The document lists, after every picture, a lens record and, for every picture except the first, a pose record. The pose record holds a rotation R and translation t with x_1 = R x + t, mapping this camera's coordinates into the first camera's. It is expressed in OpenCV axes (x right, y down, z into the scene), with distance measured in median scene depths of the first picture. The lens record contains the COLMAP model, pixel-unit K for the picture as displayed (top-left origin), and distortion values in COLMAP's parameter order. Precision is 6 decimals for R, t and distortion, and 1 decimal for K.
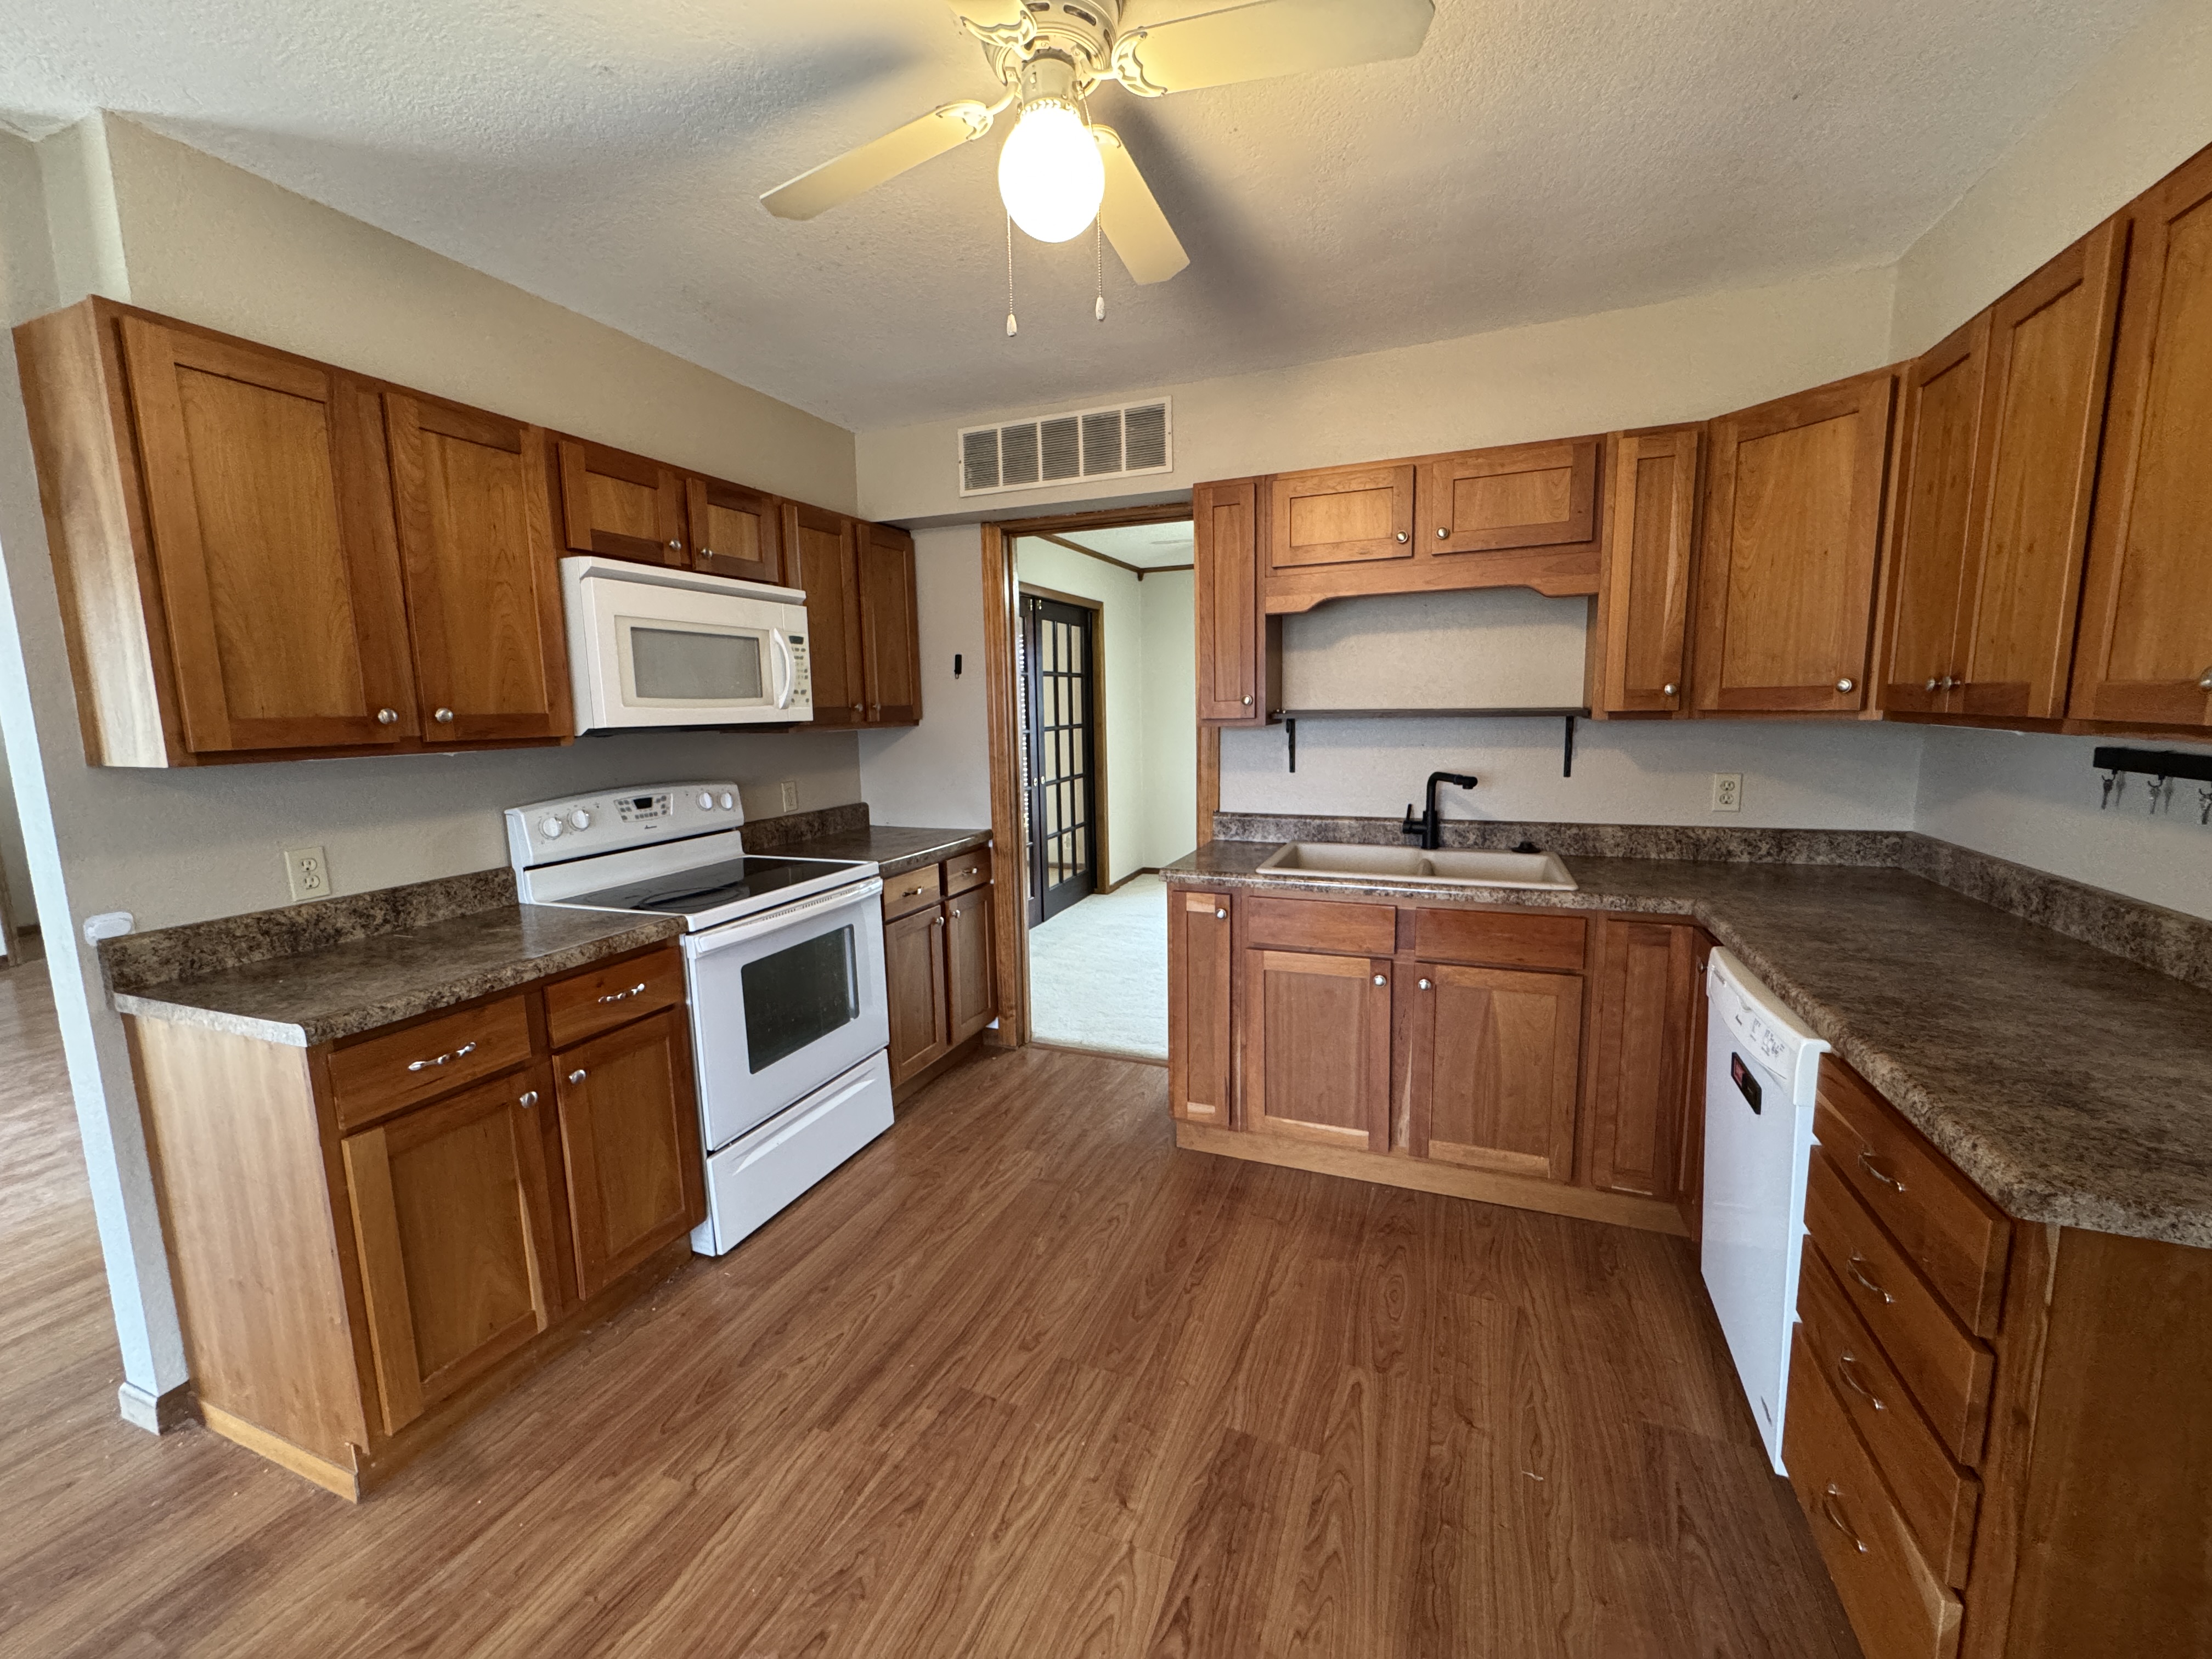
lens RADIAL K [[879.4, 0, 1105.7], [0, 879.4, 824.2], [0, 0, 1]] dist [-0.003537, 0.000215]
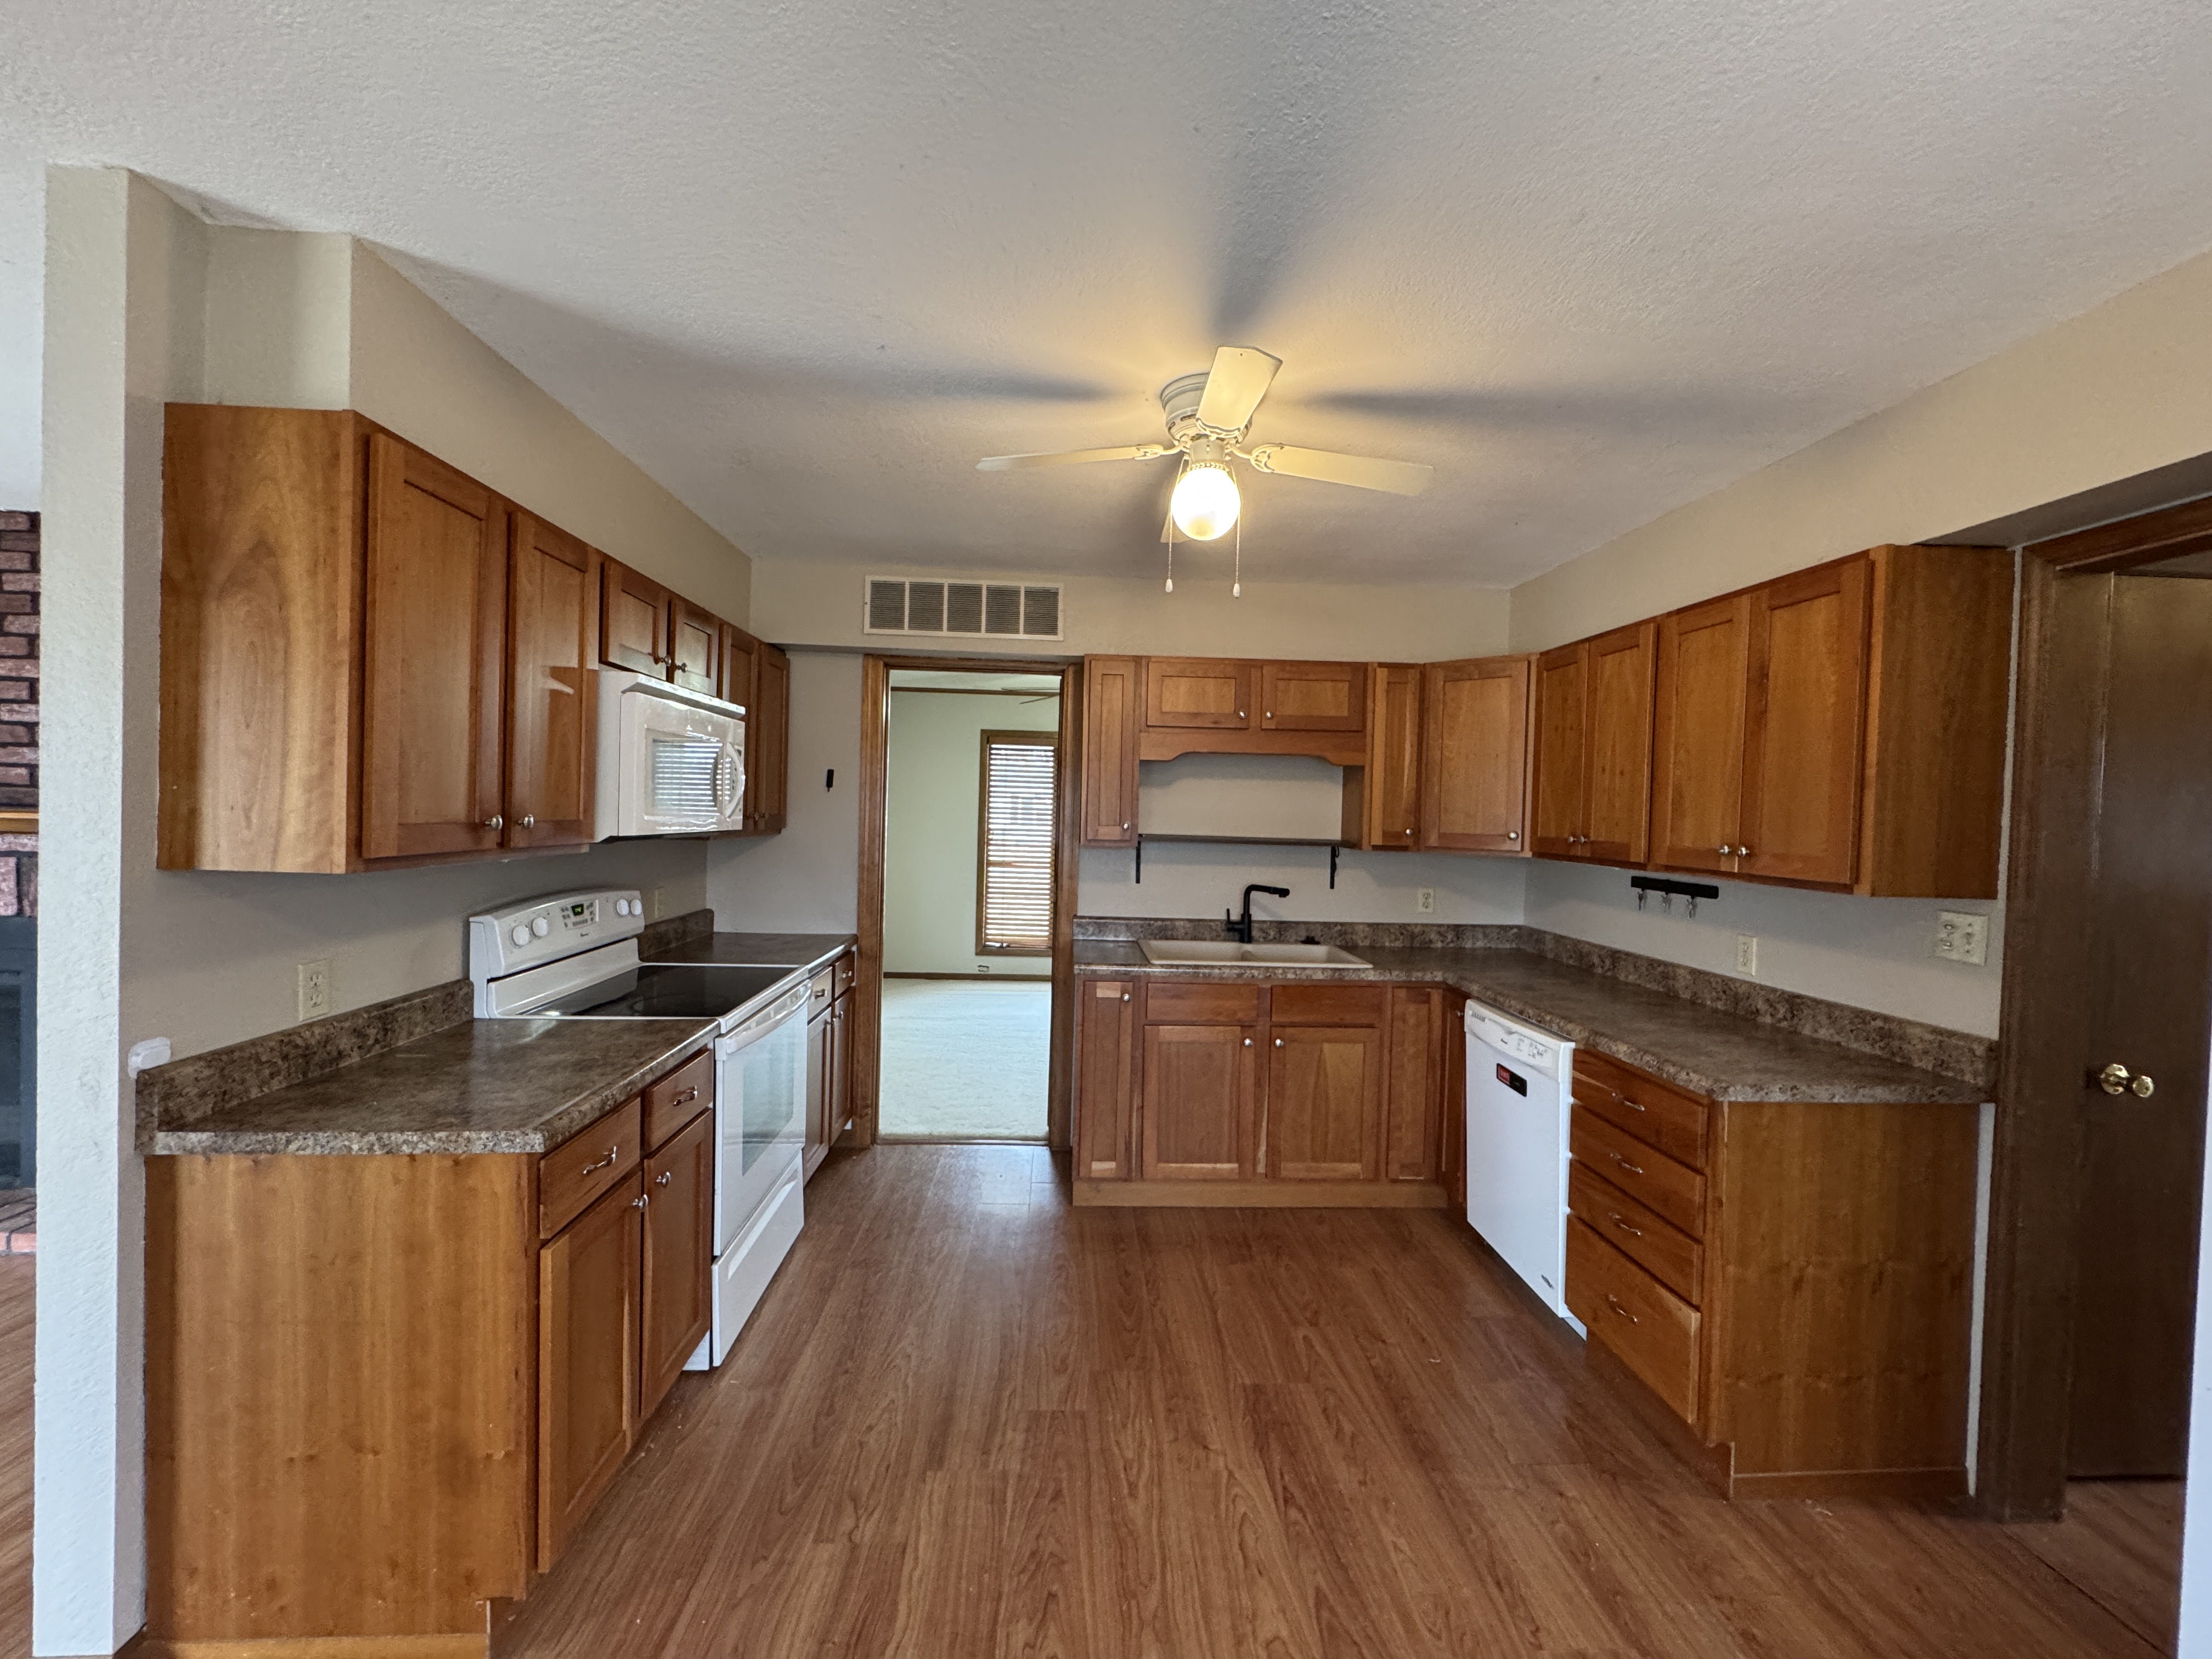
lens RADIAL K [[879.4, 0, 1105.7], [0, 879.4, 824.2], [0, 0, 1]] dist [-0.003537, 0.000215]
pose [[0.906286, 0.037683, 0.420983, -0.472425], [0.012694, 0.993142, -0.116227, 0.002474], [-0.422475, 0.110679, 0.899591, -0.144074]]
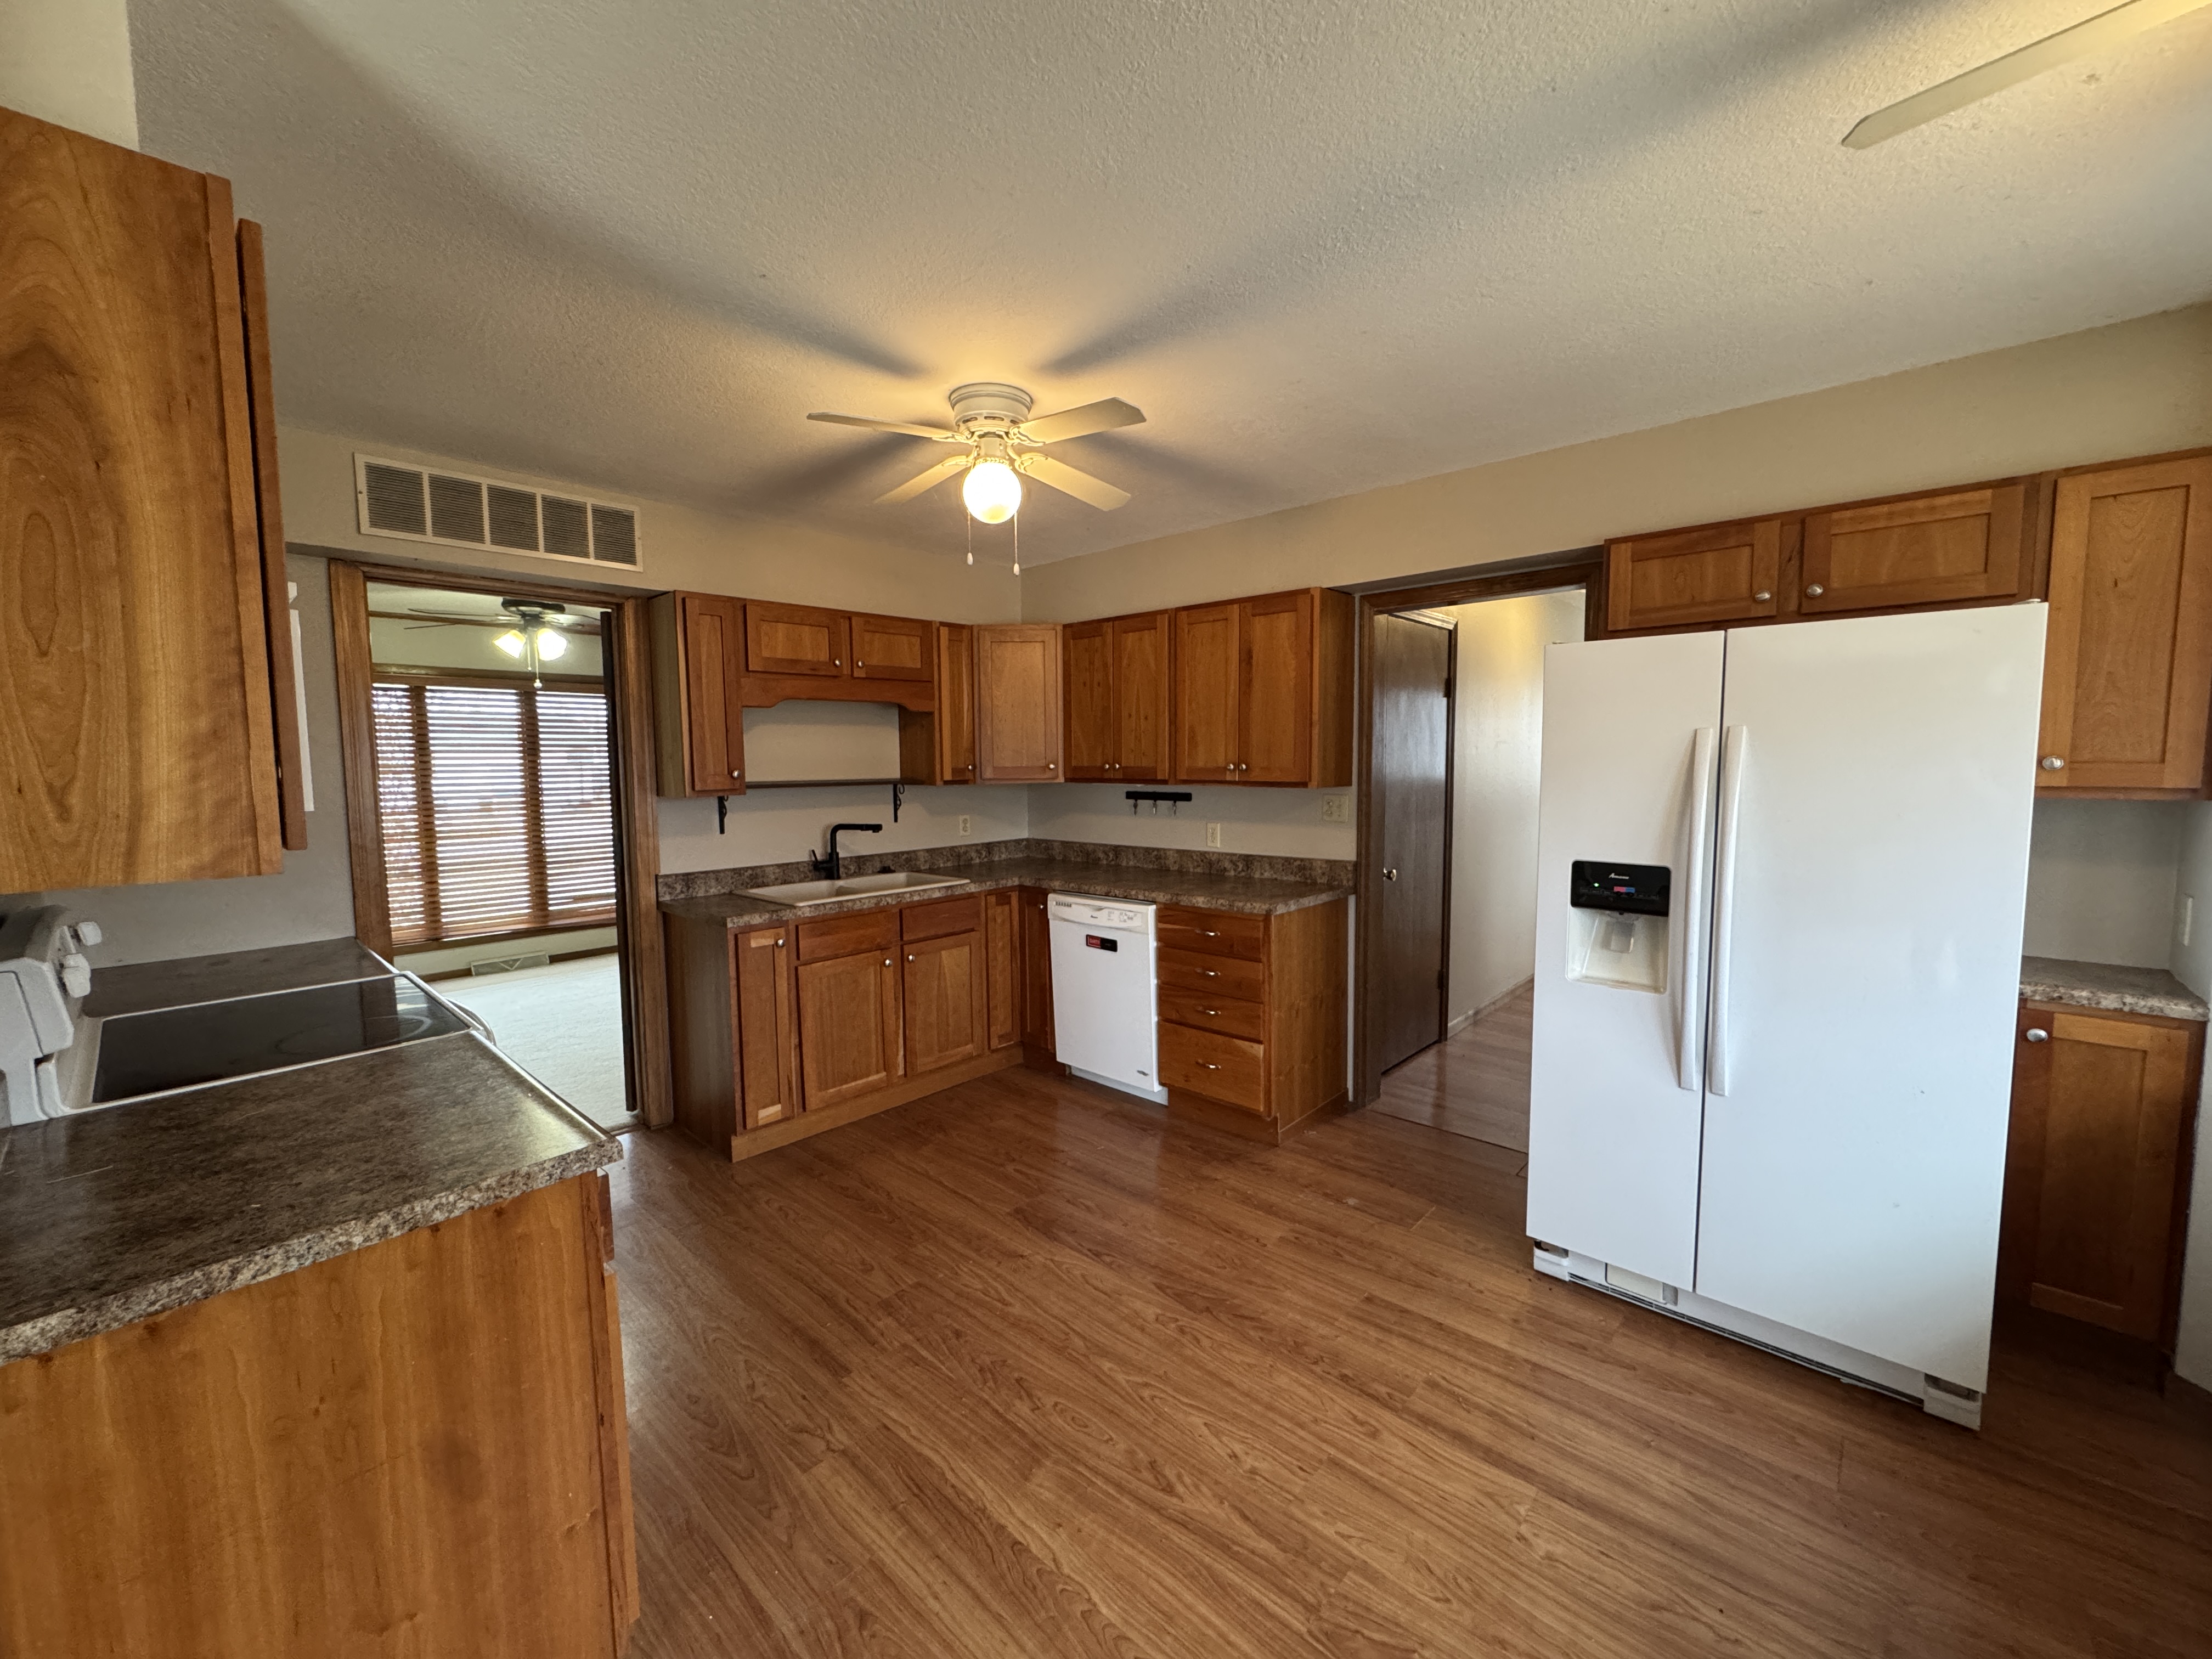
lens RADIAL K [[879.4, 0, 1105.7], [0, 879.4, 824.2], [0, 0, 1]] dist [-0.003537, 0.000215]
pose [[0.351337, -0.054541, 0.934659, -0.962904], [0.133269, 0.991050, 0.007736, -0.015314], [-0.926716, 0.121844, 0.355461, 0.115151]]
